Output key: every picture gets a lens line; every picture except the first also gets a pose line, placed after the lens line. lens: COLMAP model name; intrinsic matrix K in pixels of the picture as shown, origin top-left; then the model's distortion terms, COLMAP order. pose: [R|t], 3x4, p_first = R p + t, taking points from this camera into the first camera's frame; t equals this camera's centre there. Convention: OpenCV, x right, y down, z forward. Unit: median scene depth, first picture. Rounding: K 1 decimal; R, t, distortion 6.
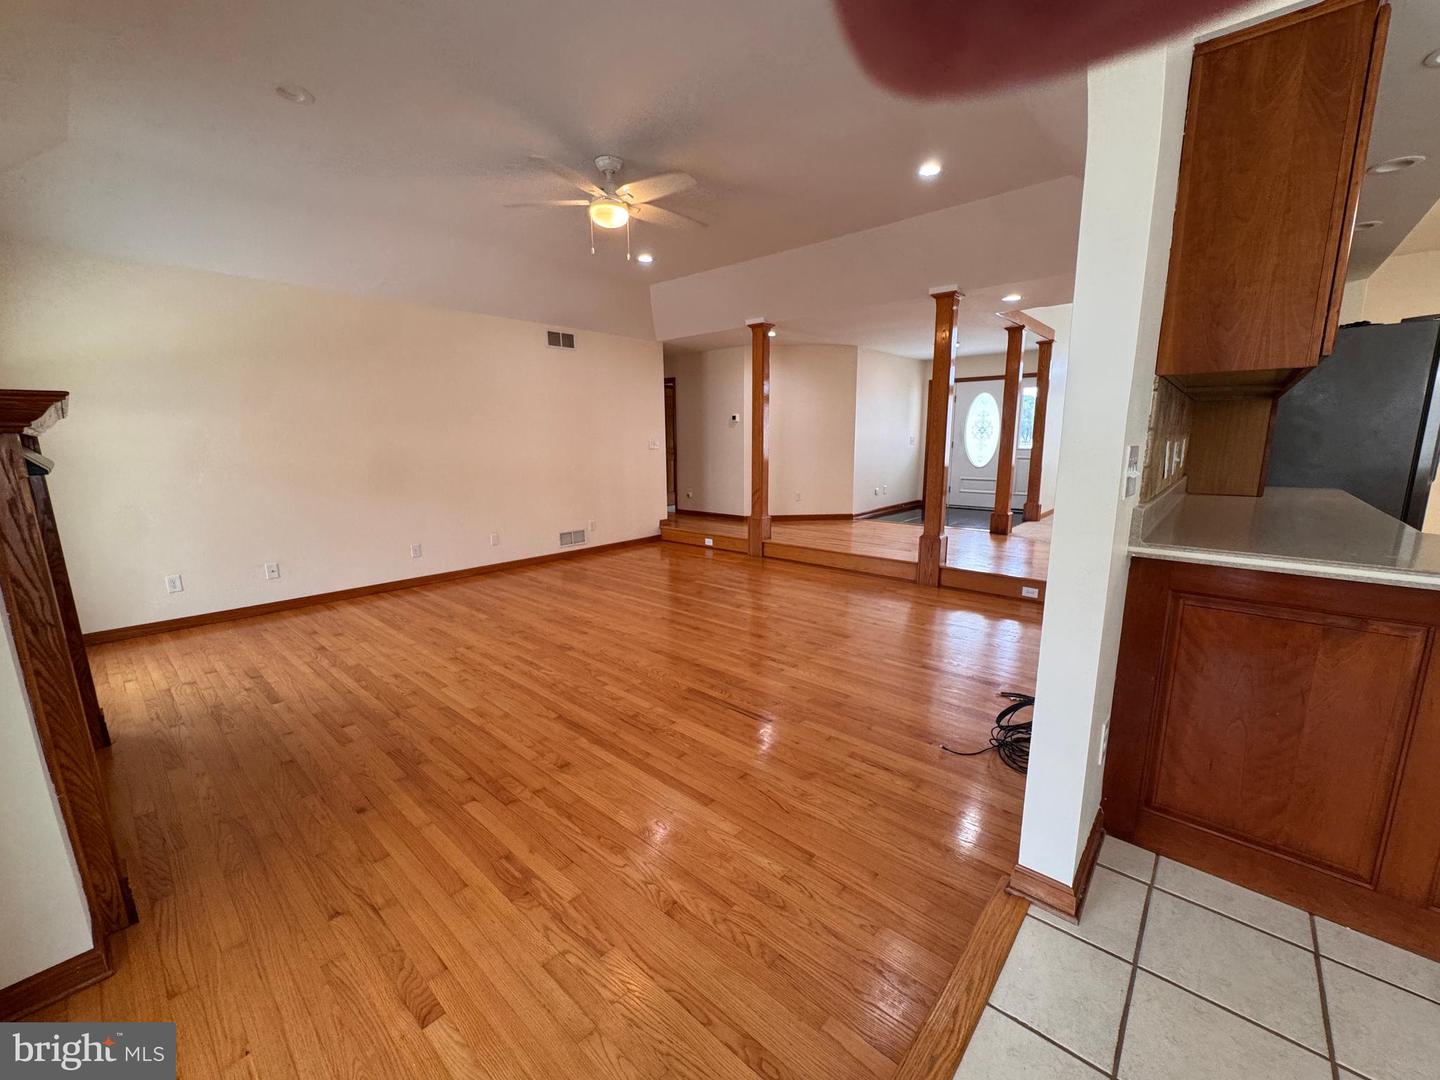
lens RADIAL K [[576.9, 0, 723.1], [0, 576.9, 540.2], [0, 0, 1]] dist [-0.004072, -0.000323]
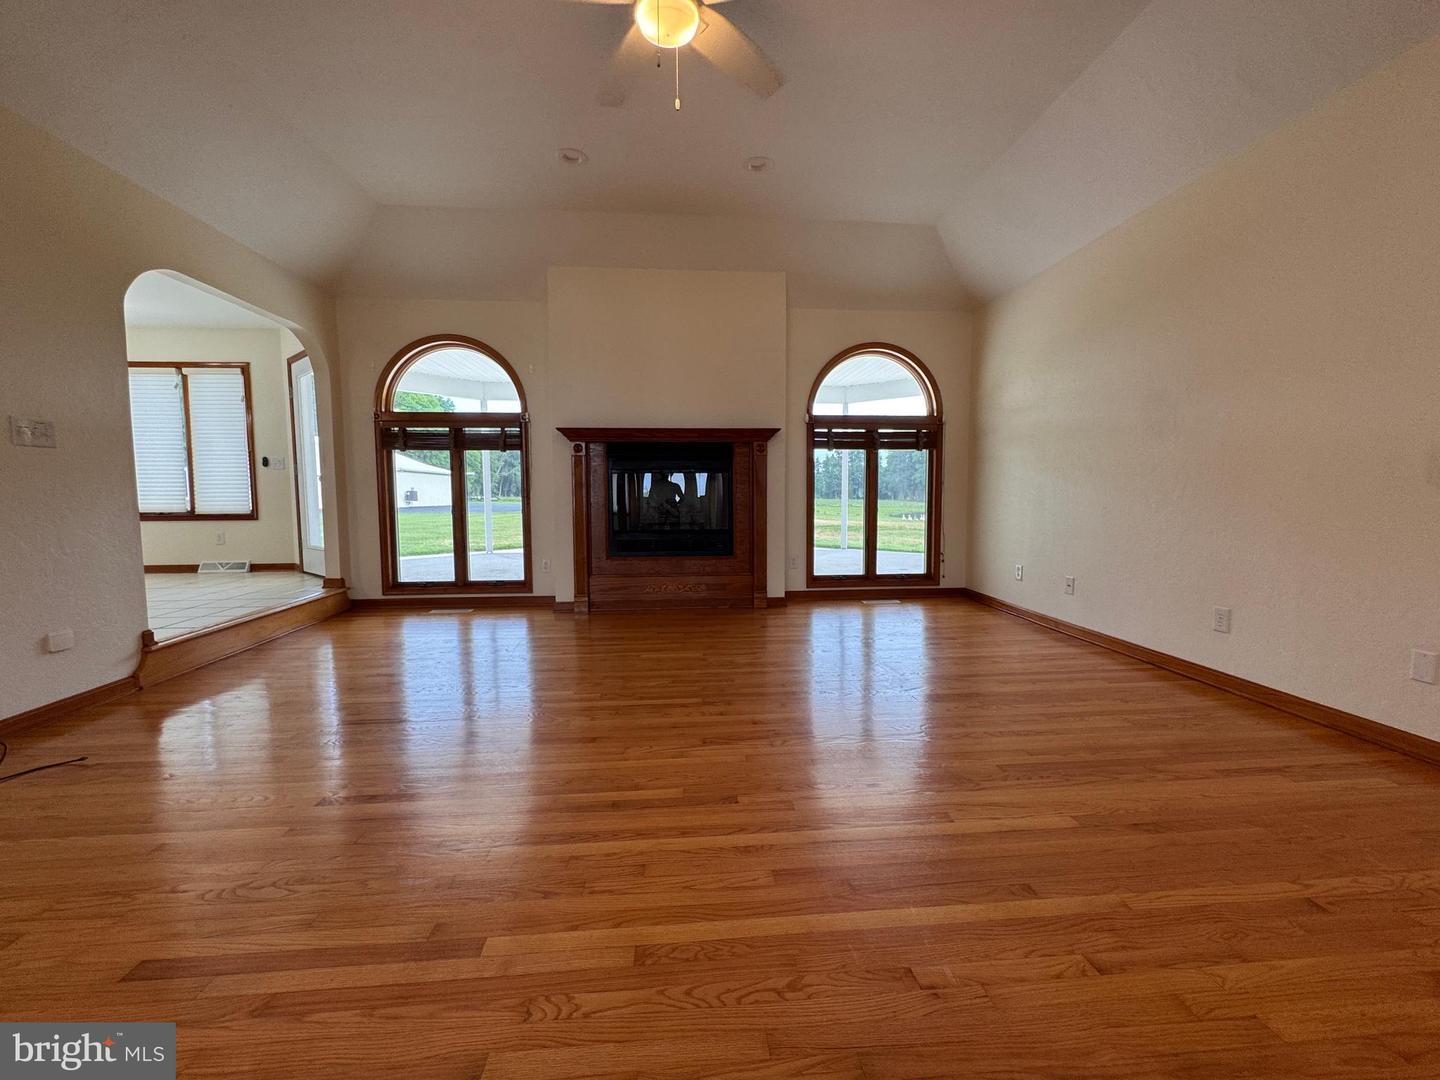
lens RADIAL K [[576.2, 0, 721.7], [0, 576.2, 541.1], [0, 0, 1]] dist [-0.005101, 0.000174]
pose [[-0.691754, 0.069375, -0.718793, 0.214577], [-0.116087, 0.971746, 0.205509, -0.149738], [0.712741, 0.225604, -0.664156, 1.451349]]
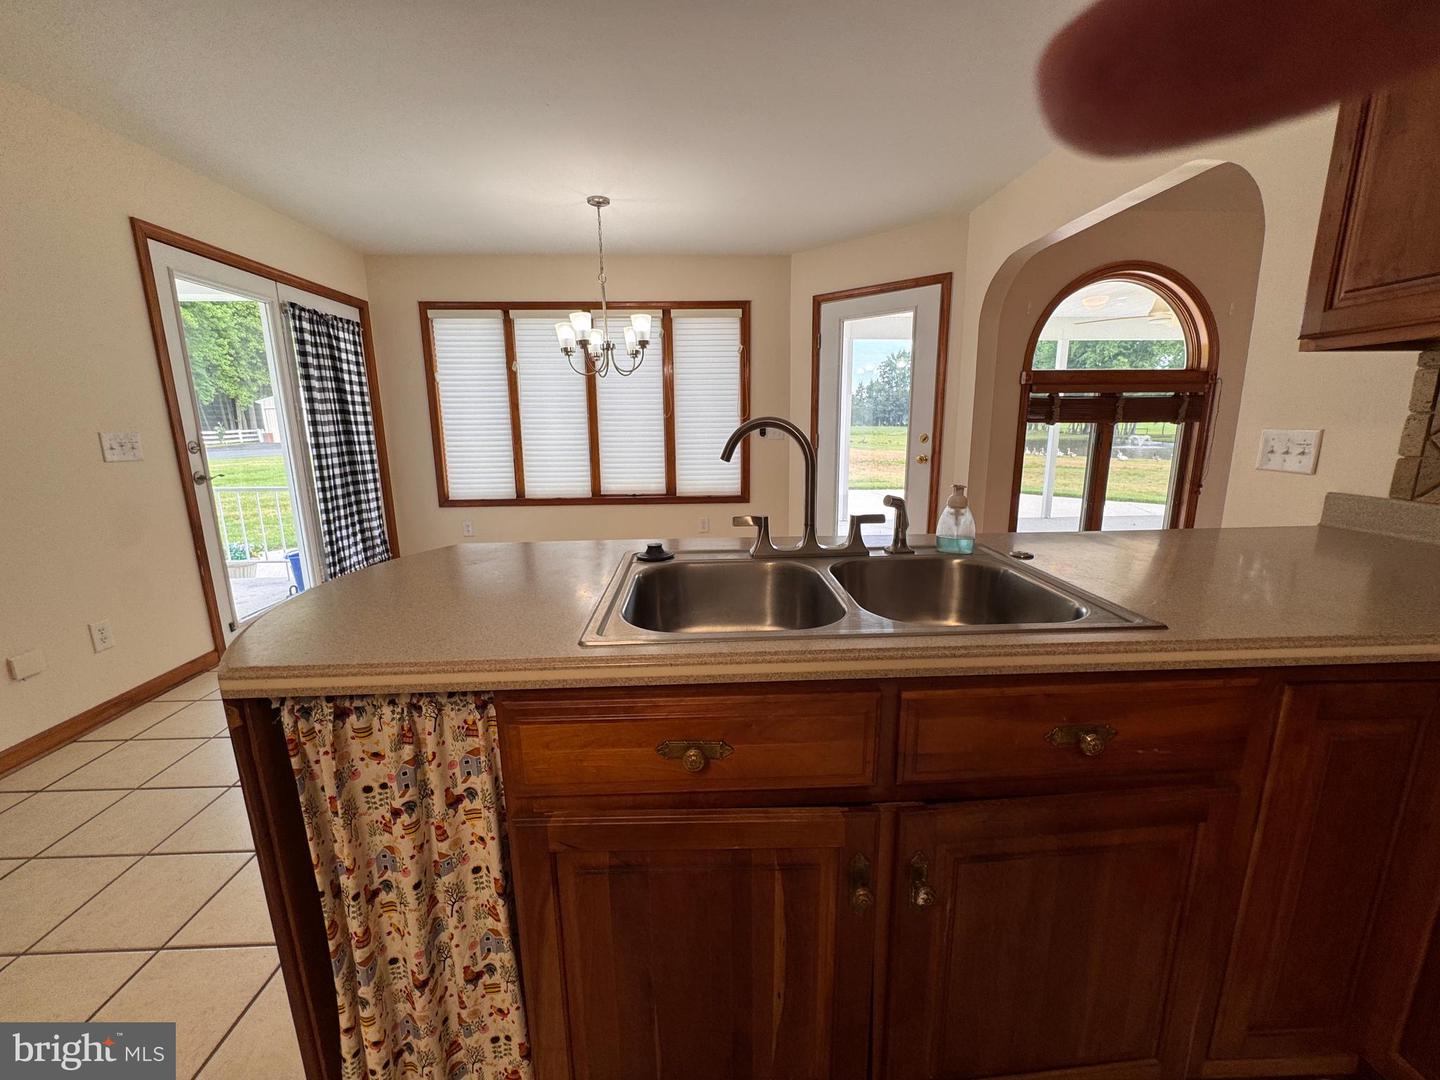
lens RADIAL K [[576.2, 0, 721.7], [0, 576.2, 541.1], [0, 0, 1]] dist [-0.005101, 0.000174]
pose [[-0.722437, 0.153849, -0.674104, 0.853787], [-0.108405, 0.937672, 0.330181, -0.074672], [0.682886, 0.311611, -0.660731, 0.370191]]
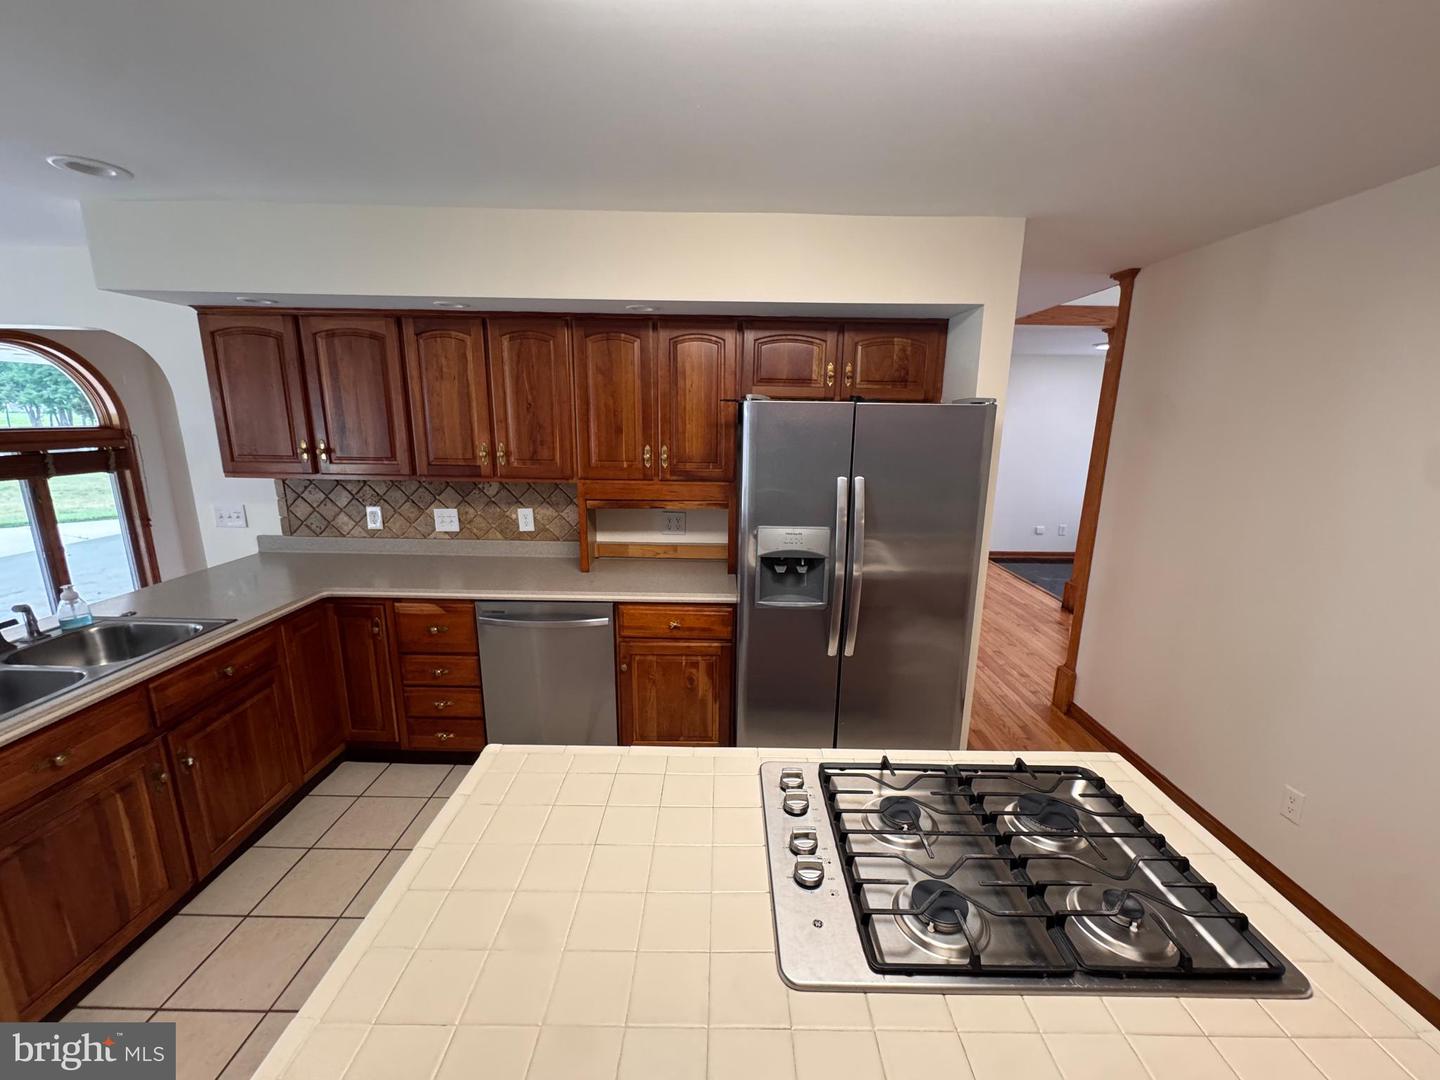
lens RADIAL K [[579.9, 0, 720.0], [0, 579.9, 540.0], [0, 0, 1]] dist [-0.000386, 0.000580]
pose [[0.659223, 0.175853, -0.731096, 1.296108], [-0.150826, 0.983433, 0.100550, -0.193373], [0.736666, 0.043983, 0.674825, 0.314322]]
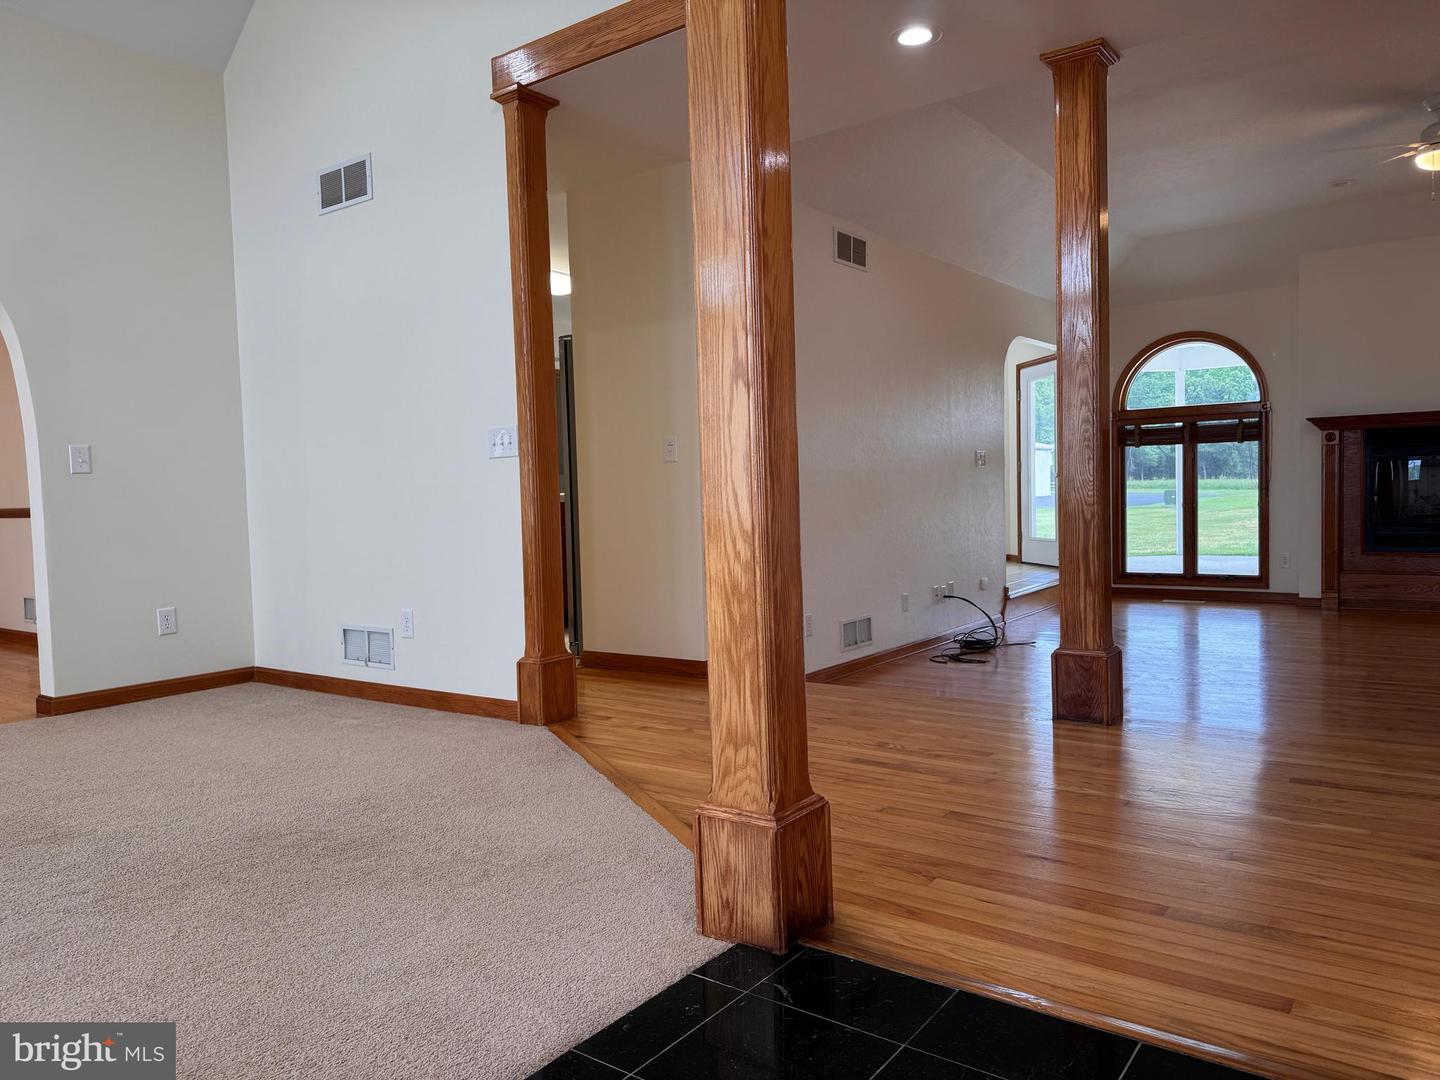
lens RADIAL K [[1010.5, 0, 724.3], [0, 1010.5, 541.3], [0, 0, 1]] dist [0.128288, -0.183628]
pose [[-0.995601, 0.040931, -0.084277, 0.947391], [0.020934, 0.973965, 0.225731, -0.348886], [0.091323, 0.222974, -0.970537, 2.352295]]
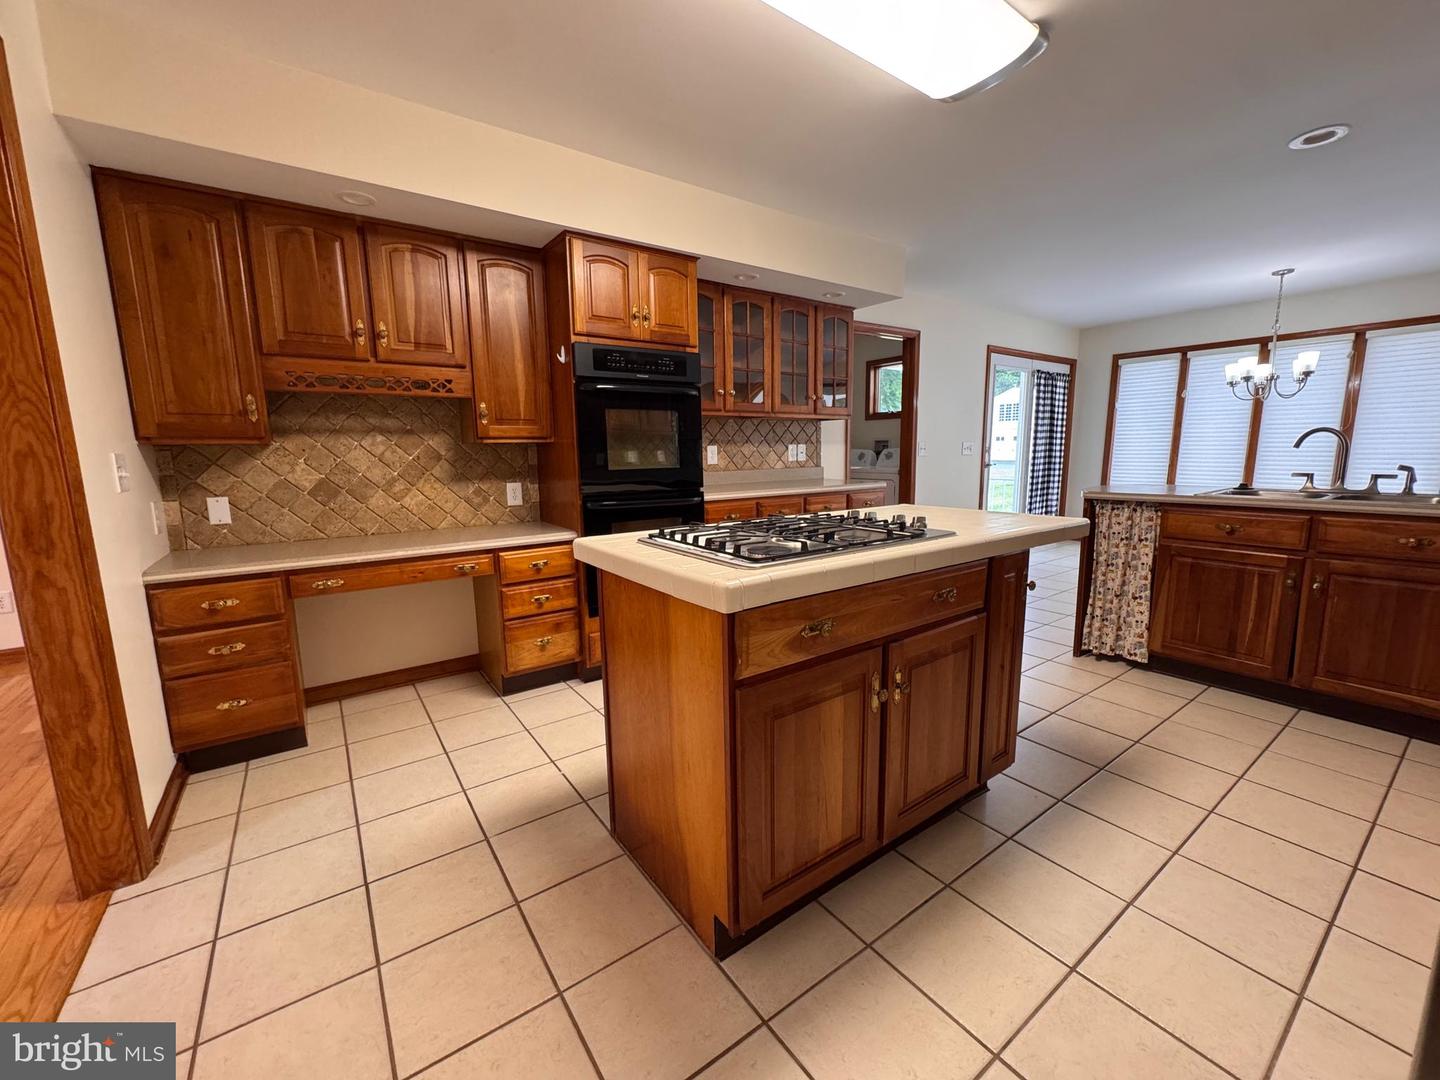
lens RADIAL K [[576.2, 0, 721.7], [0, 576.2, 541.1], [0, 0, 1]] dist [-0.005101, 0.000174]
pose [[-0.973647, -0.014827, 0.227579, 1.158427], [0.061316, 0.944123, 0.323841, -0.176020], [-0.219664, 0.329261, -0.918333, 1.000493]]
